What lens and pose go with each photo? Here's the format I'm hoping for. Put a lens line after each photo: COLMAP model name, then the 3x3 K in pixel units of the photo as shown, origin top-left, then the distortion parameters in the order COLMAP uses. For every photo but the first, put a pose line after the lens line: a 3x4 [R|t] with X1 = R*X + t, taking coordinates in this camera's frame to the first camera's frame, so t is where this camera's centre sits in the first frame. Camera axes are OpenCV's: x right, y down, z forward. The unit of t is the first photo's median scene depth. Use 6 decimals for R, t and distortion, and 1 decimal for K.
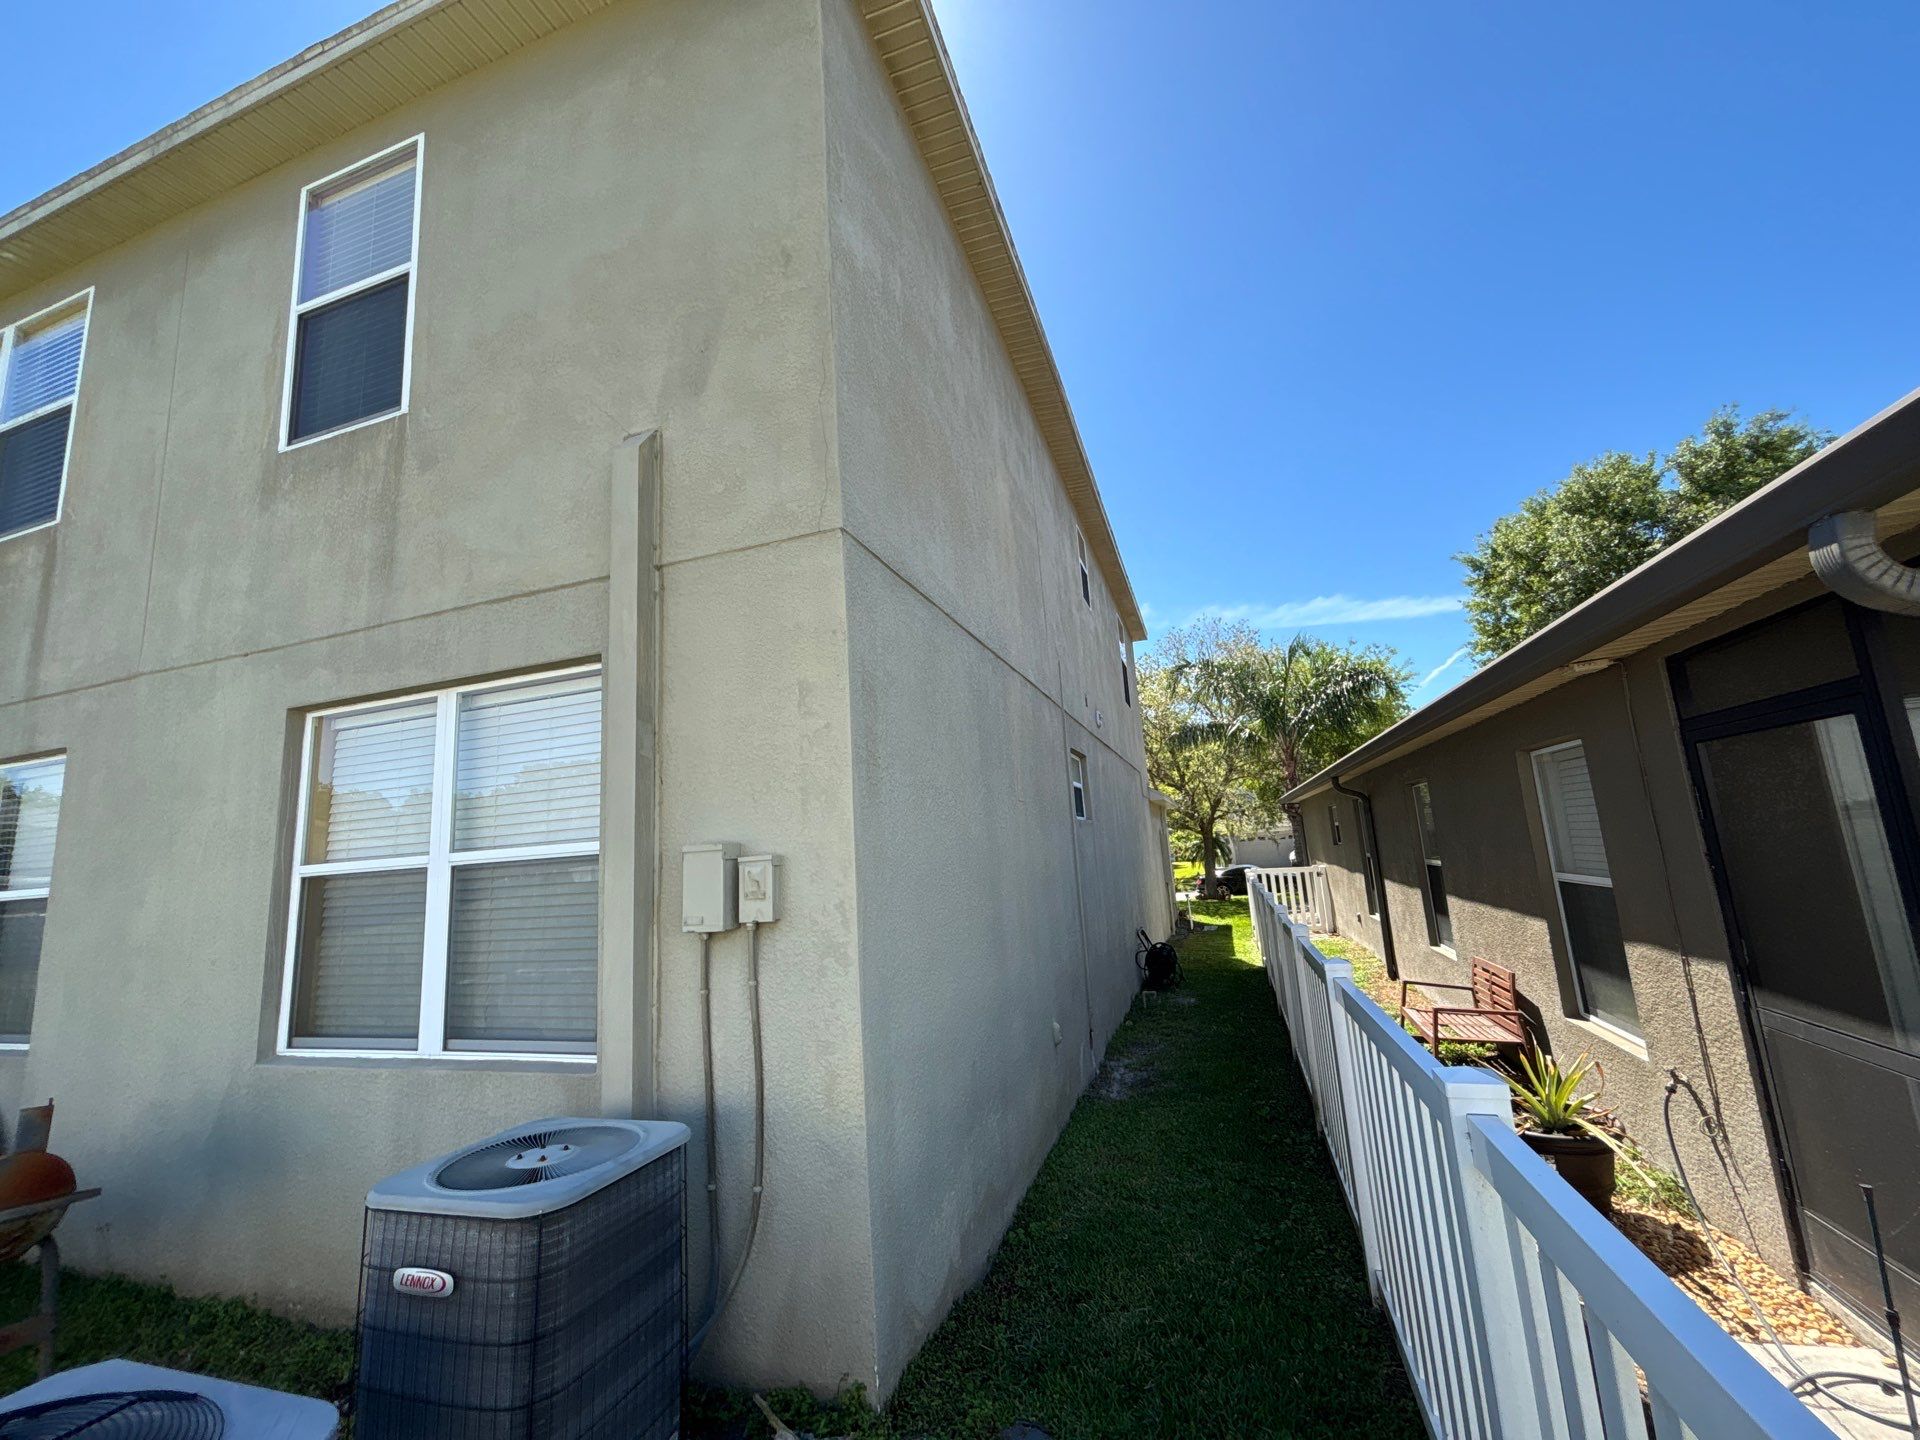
lens RADIAL K [[758.2, 0, 953.5], [0, 758.2, 725.7], [0, 0, 1]] dist [0.003320, 0.001196]
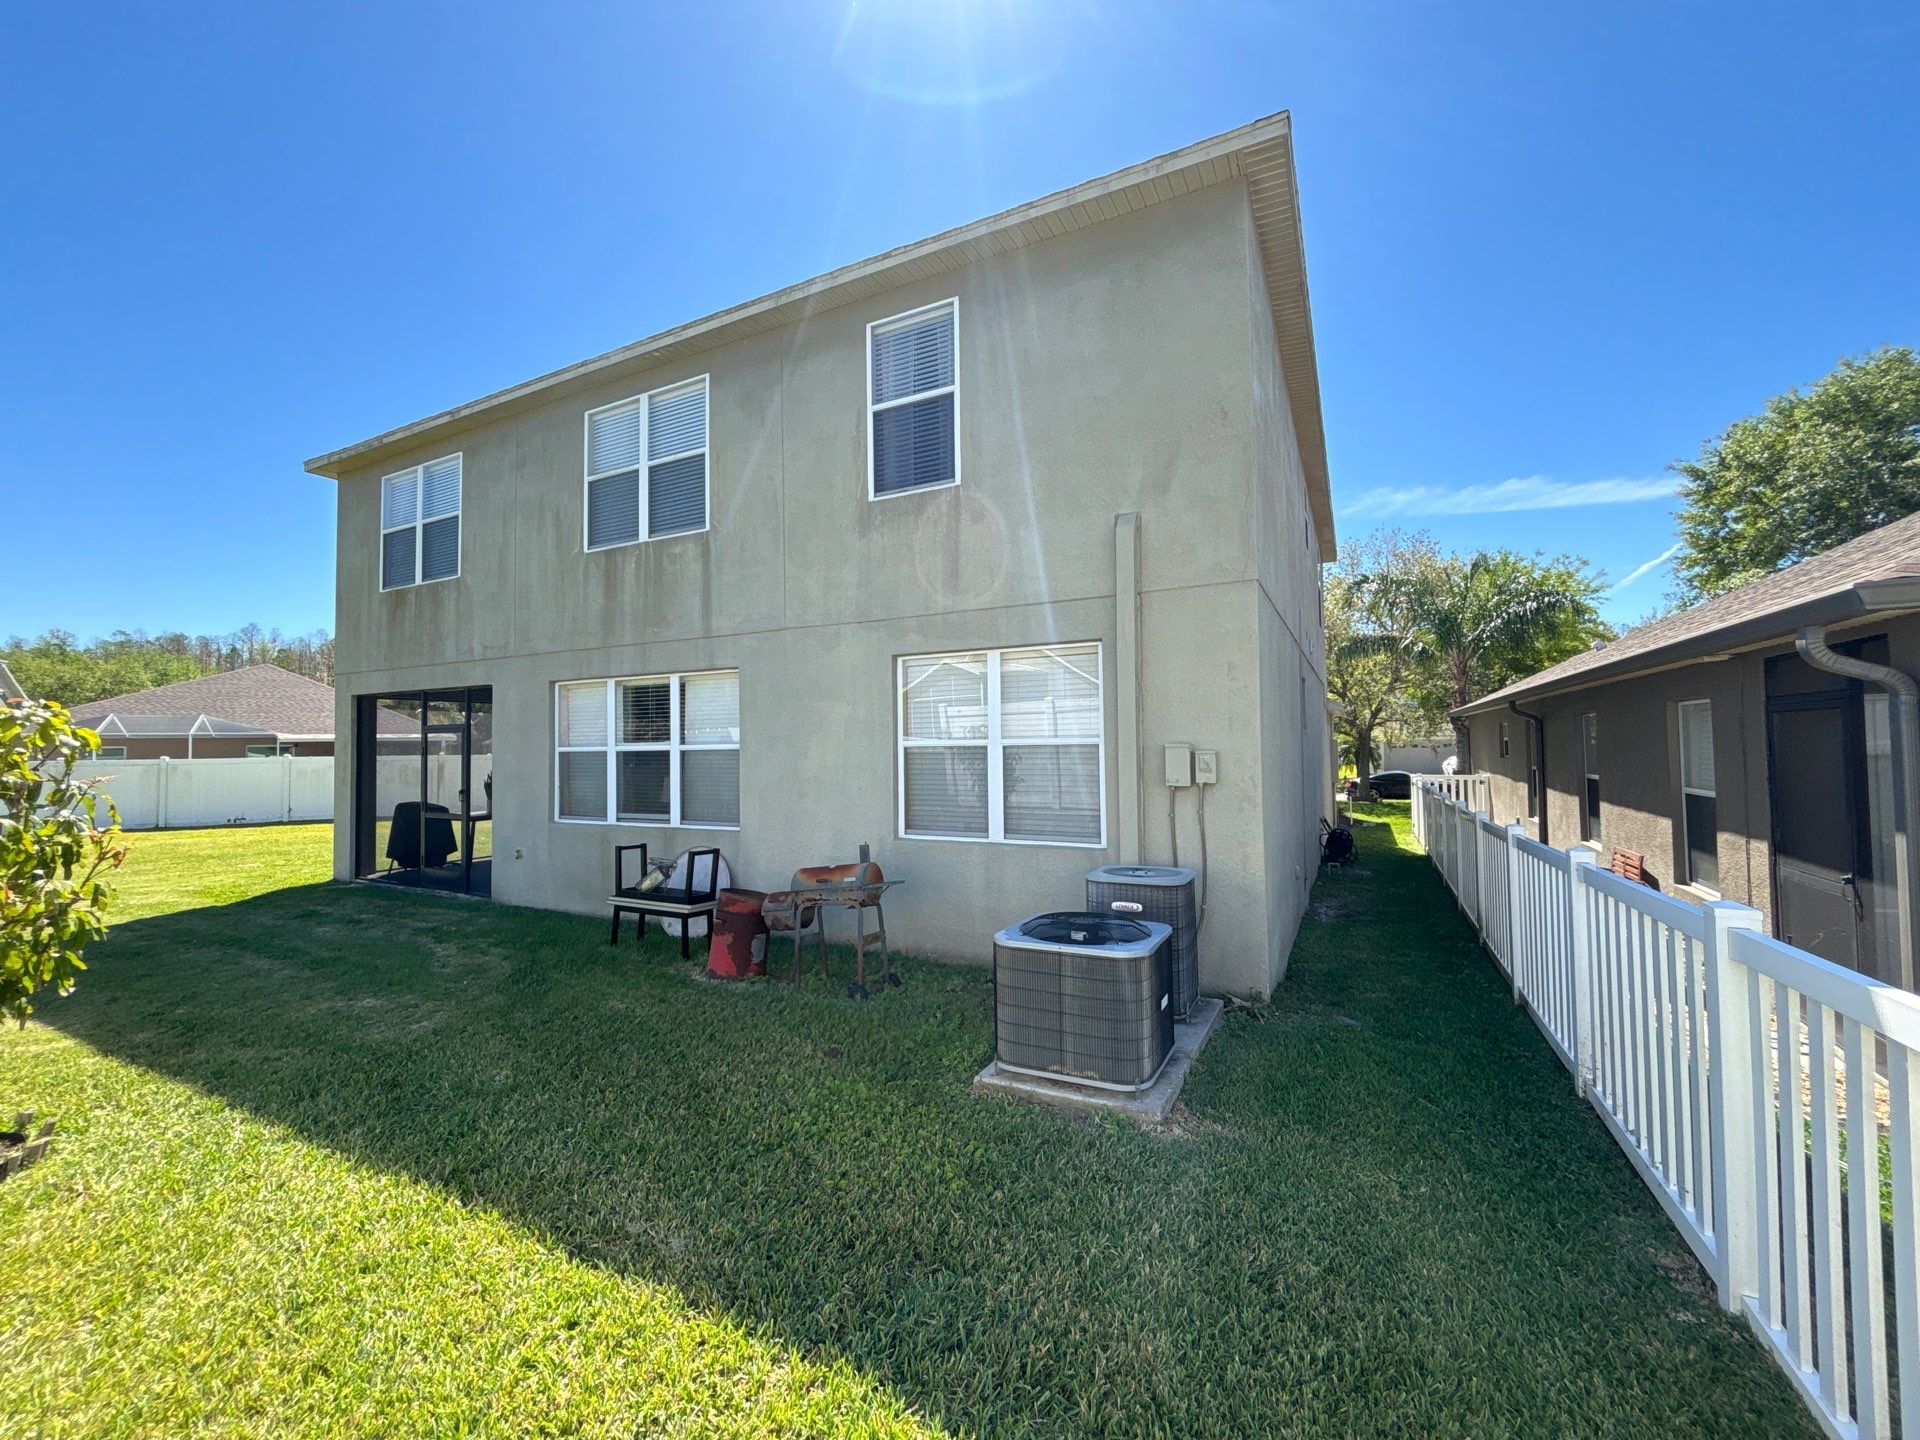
lens RADIAL K [[758.2, 0, 960.8], [0, 758.2, 724.7], [0, 0, 1]] dist [0.003320, 0.001196]
pose [[0.987994, 0.046513, -0.147323, -0.262524], [-0.024684, 0.988877, 0.146671, -0.074951], [0.152507, -0.141274, 0.978153, -0.449382]]
